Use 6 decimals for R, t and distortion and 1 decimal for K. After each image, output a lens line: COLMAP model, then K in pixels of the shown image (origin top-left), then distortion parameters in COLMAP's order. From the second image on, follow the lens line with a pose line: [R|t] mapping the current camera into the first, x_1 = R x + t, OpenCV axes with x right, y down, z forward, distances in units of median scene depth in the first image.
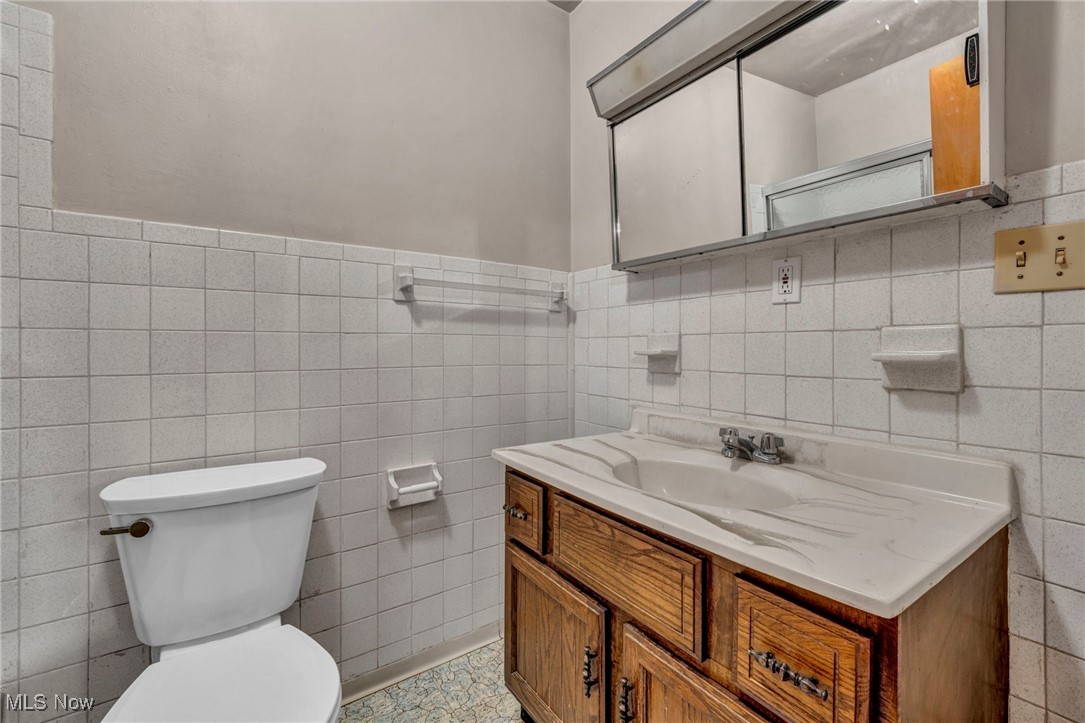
lens RADIAL K [[451.2, 0, 541.6], [0, 451.2, 351.9], [0, 0, 1]] dist [-0.003996, -0.000434]
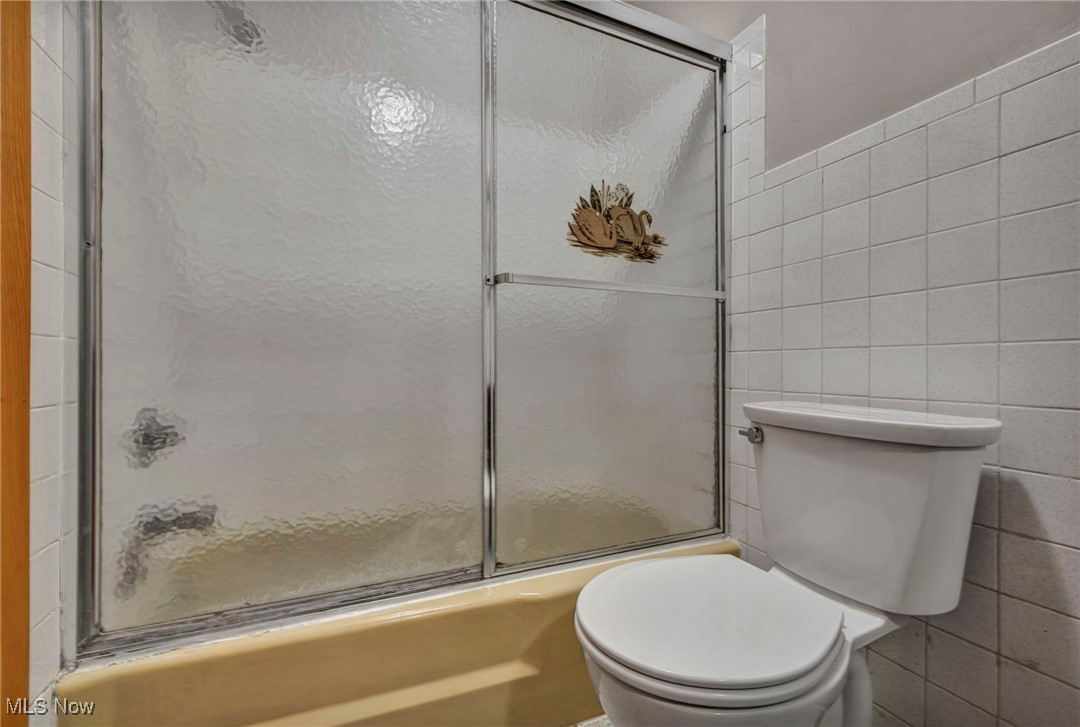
lens RADIAL K [[463.2, 0, 540.4], [0, 463.2, 364.1], [0, 0, 1]] dist [-0.001161, -0.000052]
pose [[-0.184907, -0.000075, -0.982756, 0.233877], [-0.008251, 0.999965, 0.001476, 0.186545], [0.982721, 0.008381, -0.184901, 0.583886]]
